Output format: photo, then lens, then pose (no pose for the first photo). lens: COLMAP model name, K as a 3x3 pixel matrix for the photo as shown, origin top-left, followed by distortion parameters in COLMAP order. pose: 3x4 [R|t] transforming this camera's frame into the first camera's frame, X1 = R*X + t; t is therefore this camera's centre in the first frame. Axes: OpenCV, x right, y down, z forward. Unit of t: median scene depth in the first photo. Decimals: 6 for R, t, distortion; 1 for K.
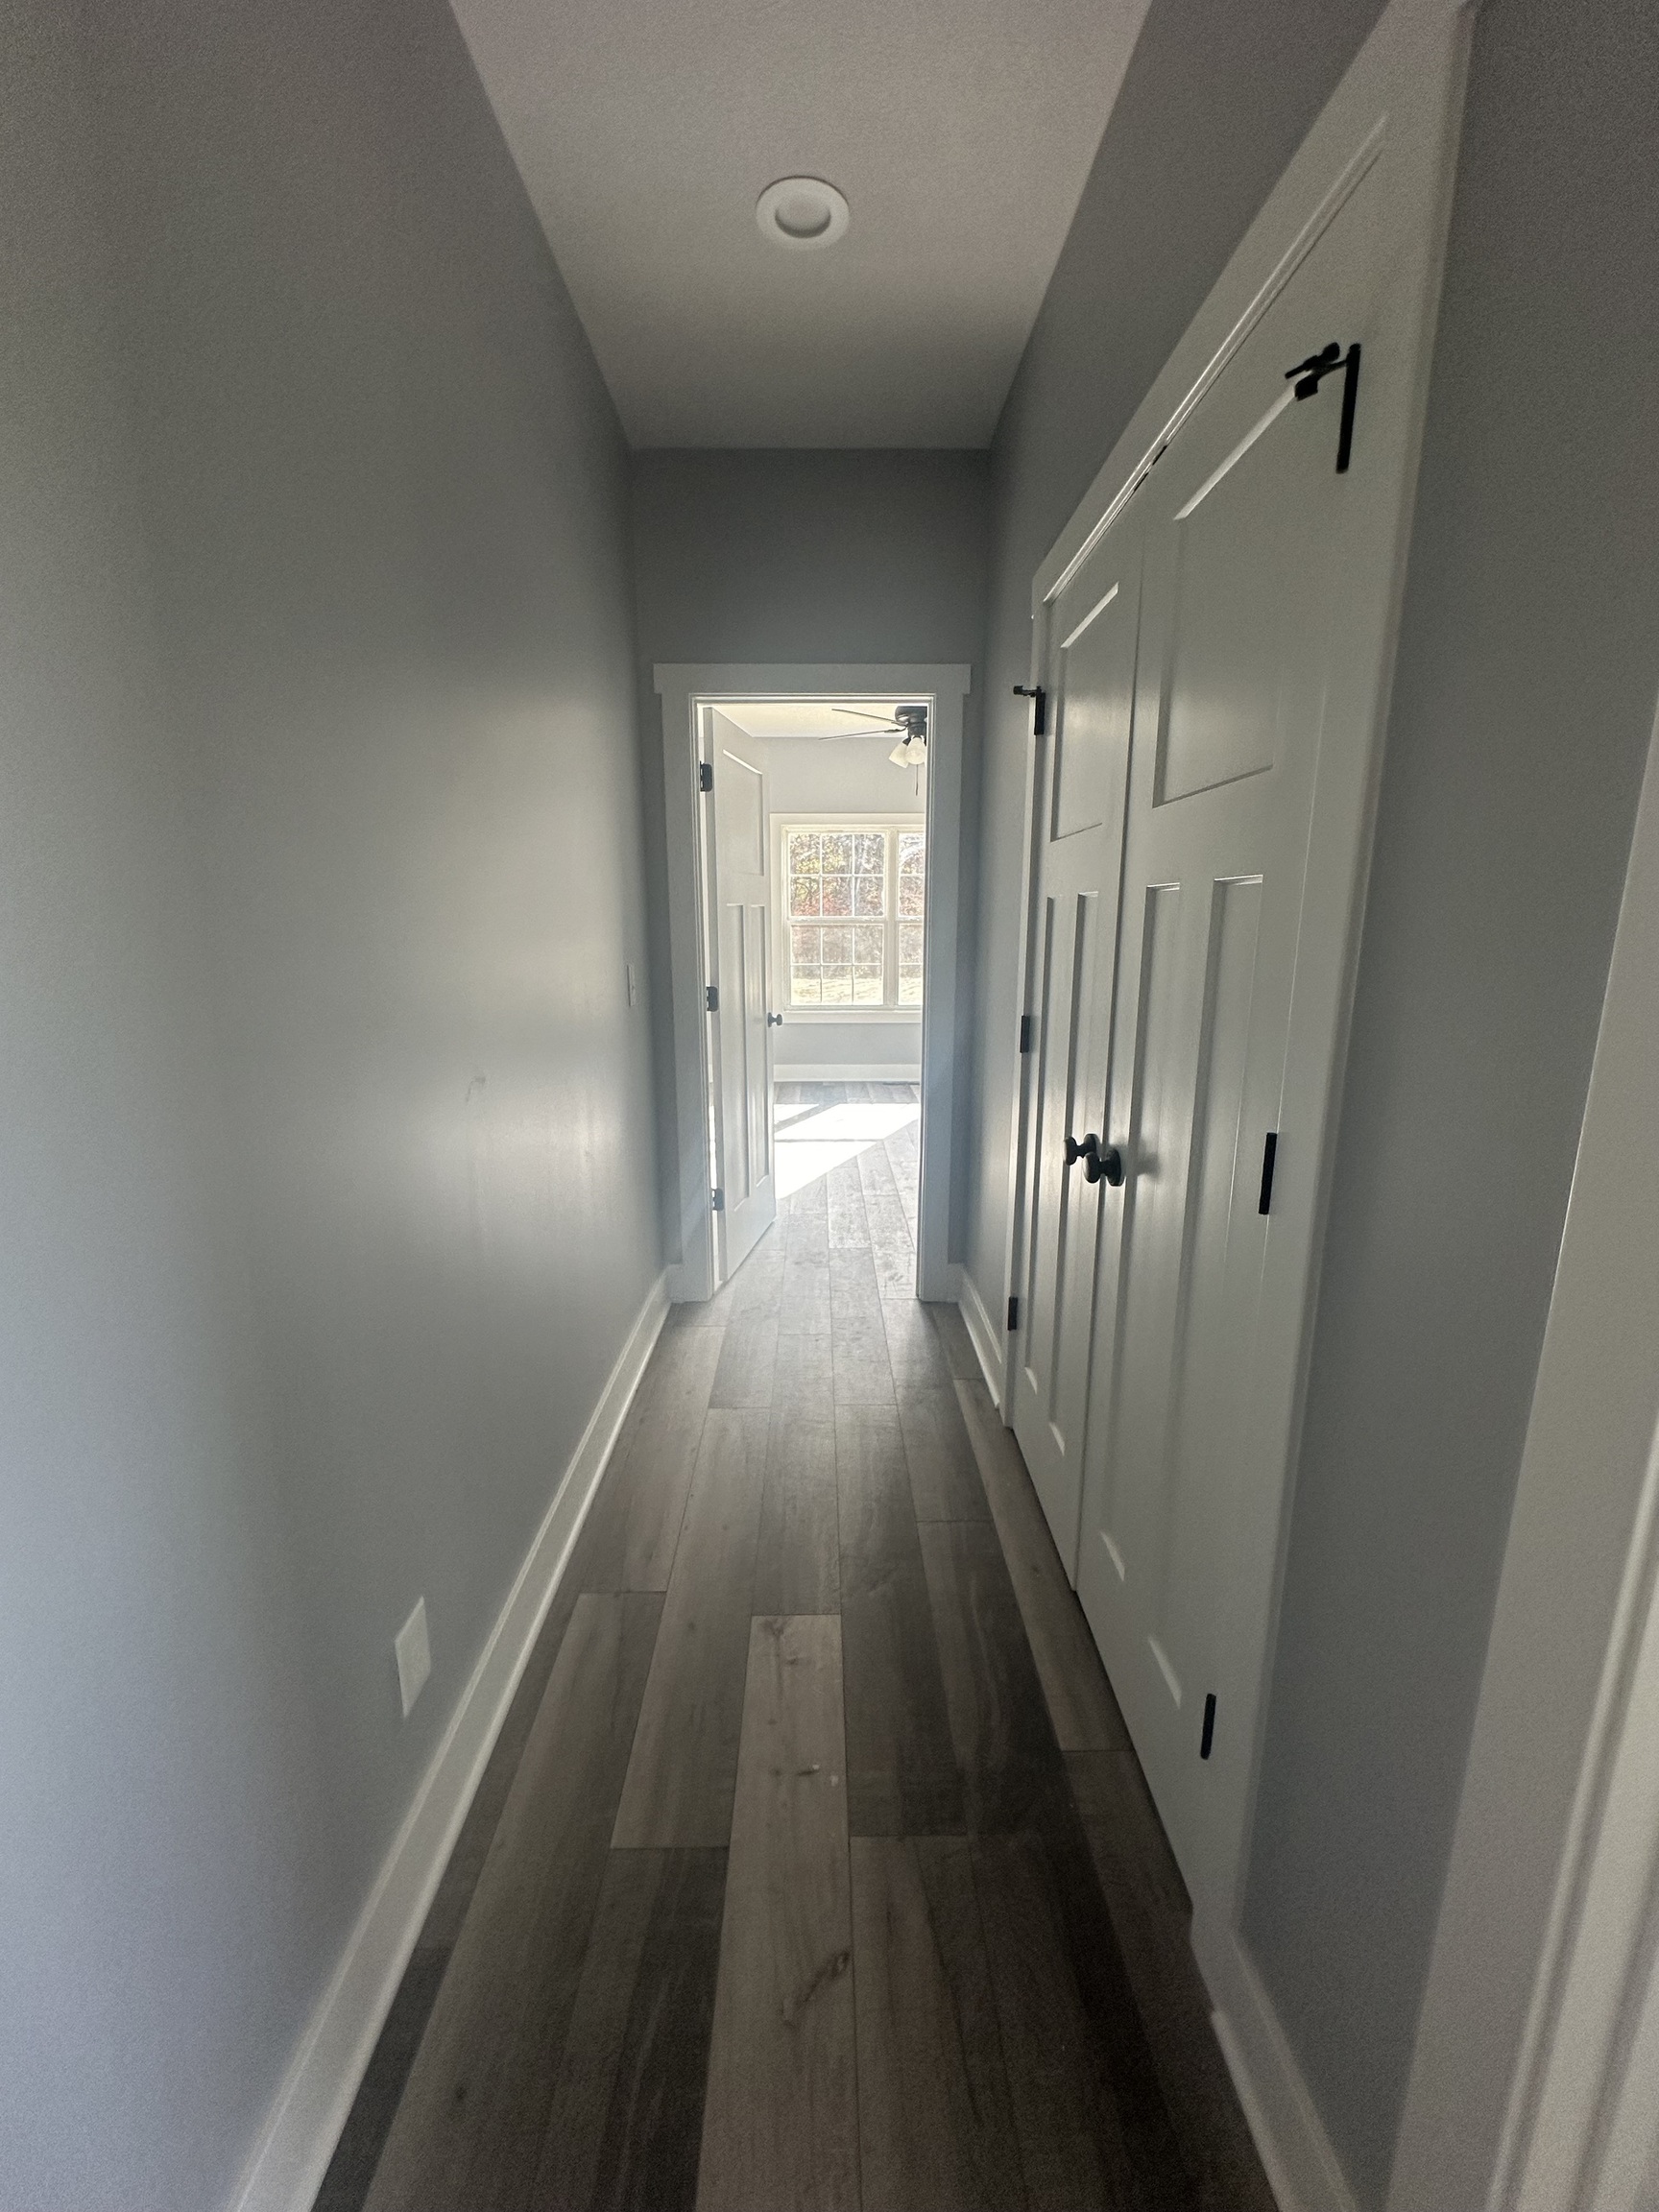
lens RADIAL K [[886.8, 0, 837.3], [0, 886.8, 1108.3], [0, 0, 1]] dist [-0.000466, -0.000037]
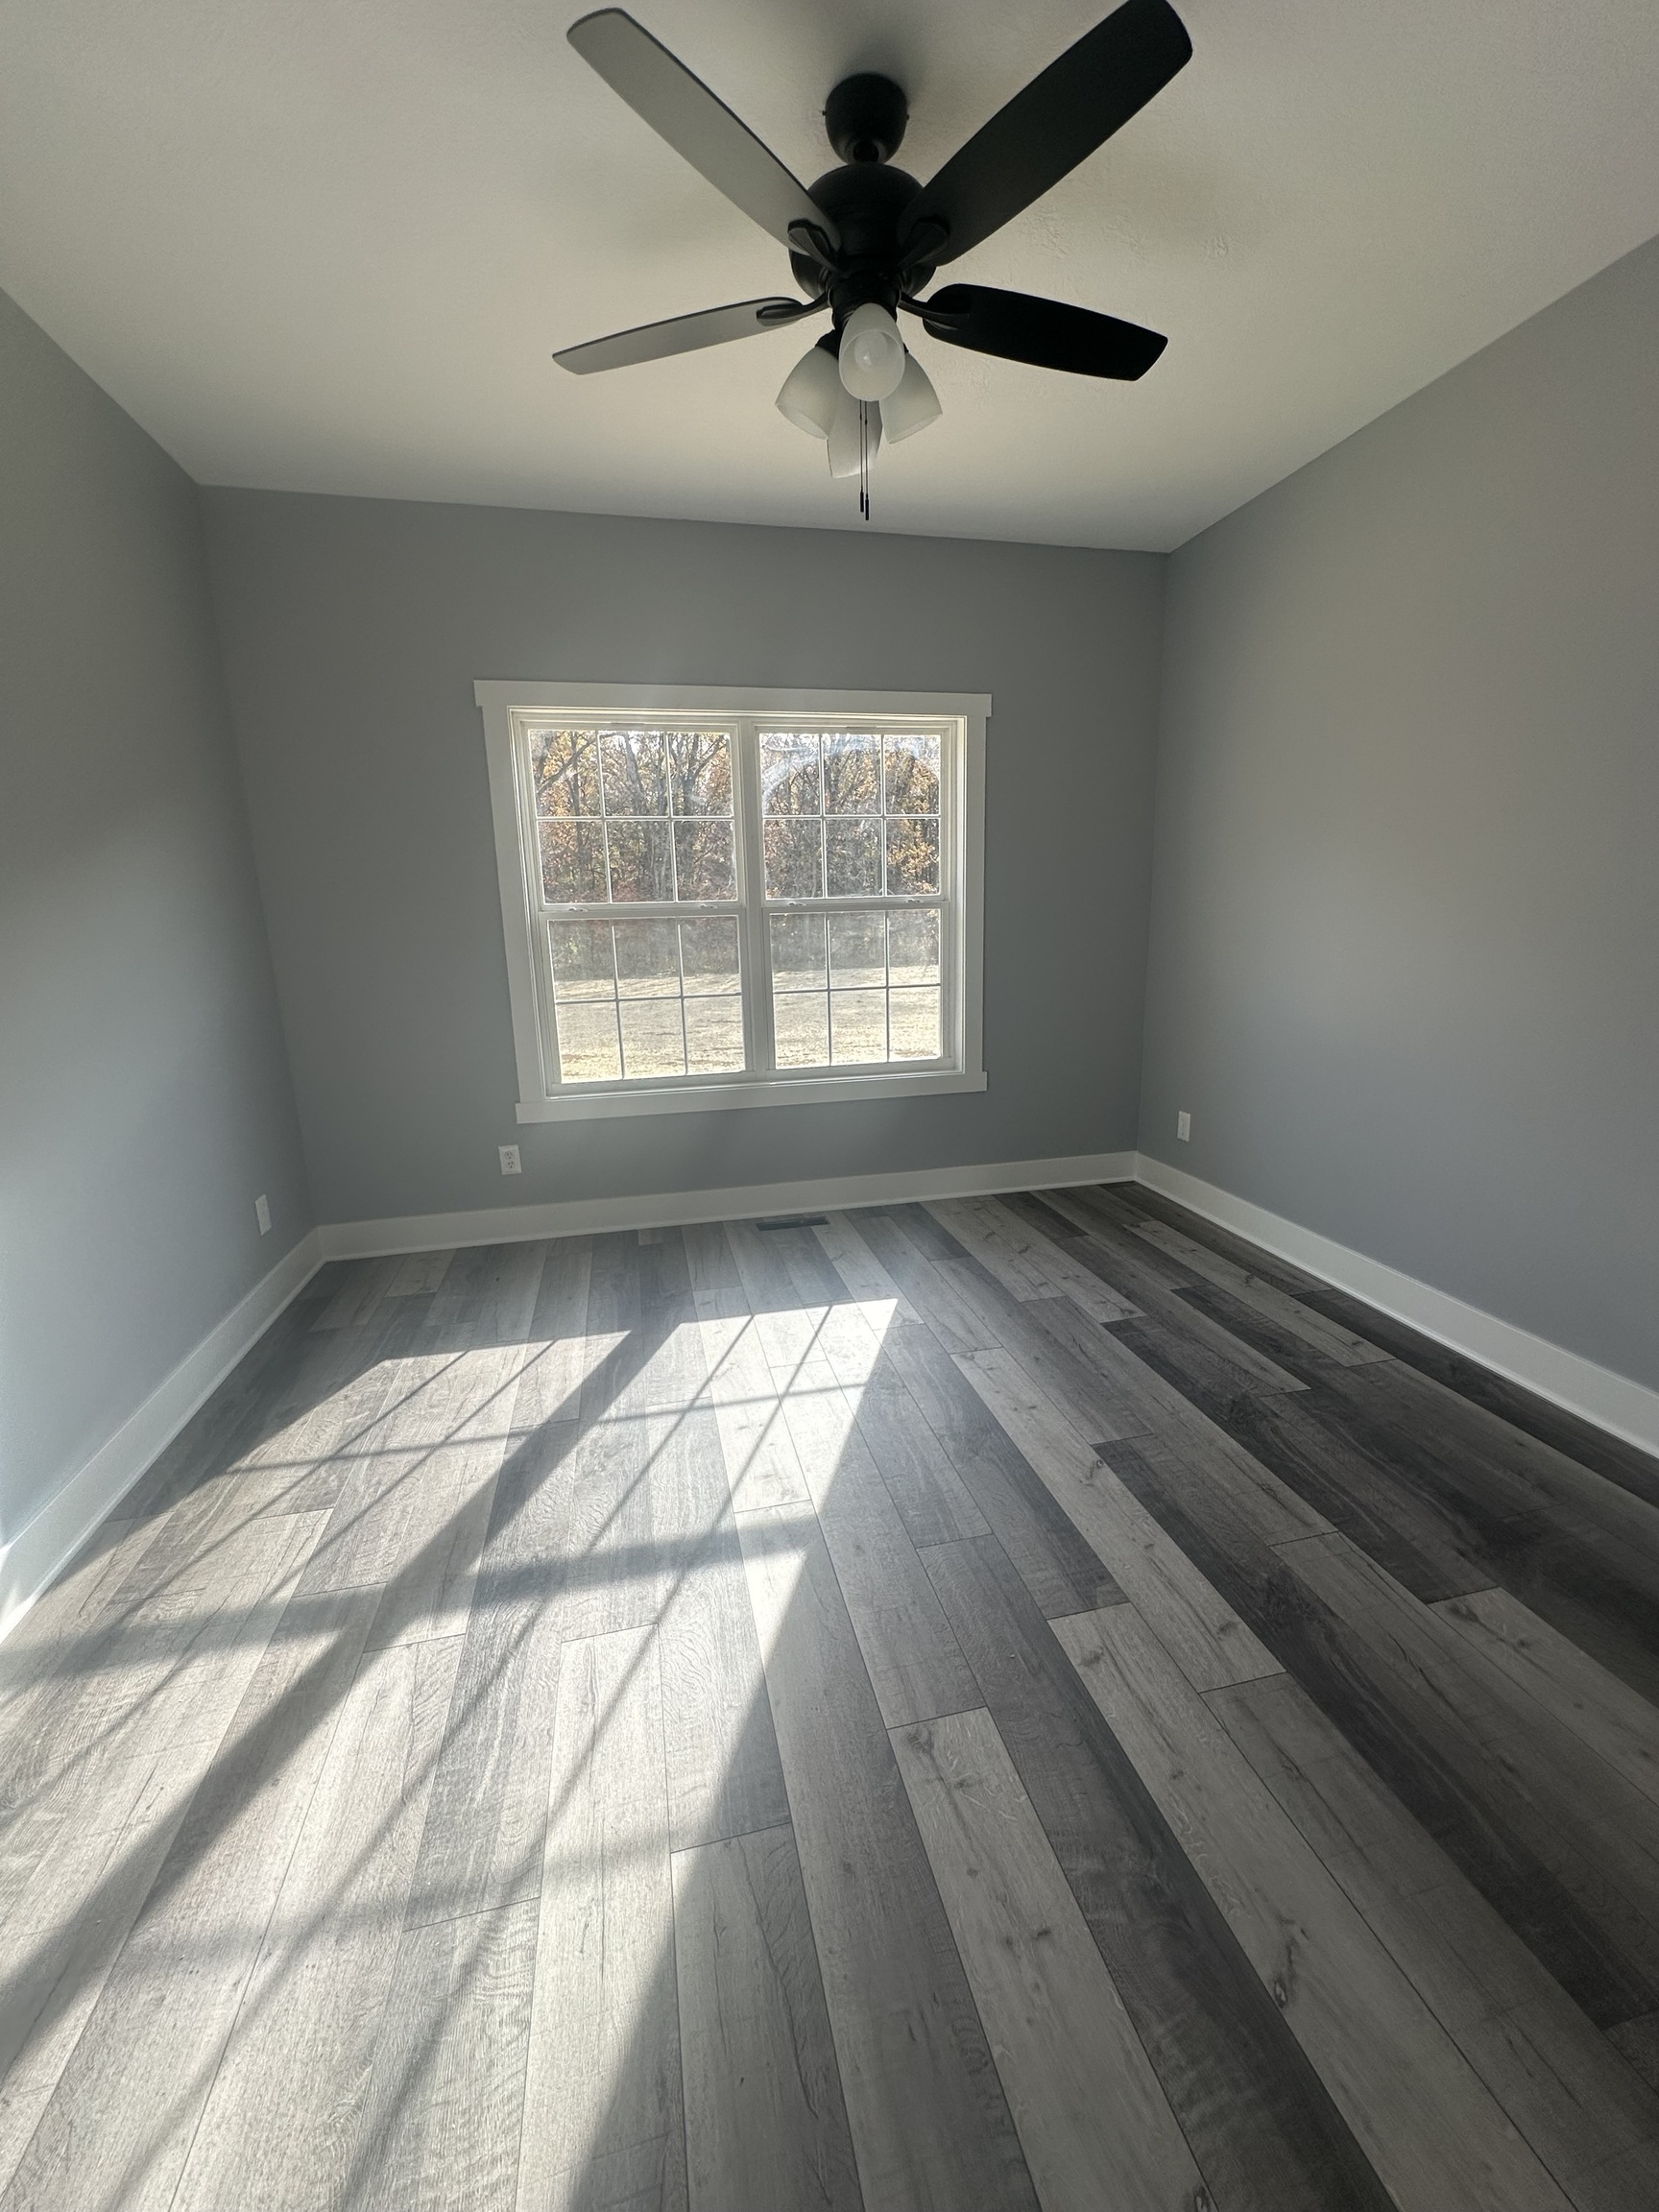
lens RADIAL K [[886.8, 0, 824.7], [0, 886.8, 1093.5], [0, 0, 1]] dist [-0.000466, -0.000037]
pose [[0.979640, -0.067588, 0.189042, -0.002368], [0.069020, 0.997615, -0.000992, -0.103342], [-0.188524, 0.014019, 0.981969, 0.503286]]
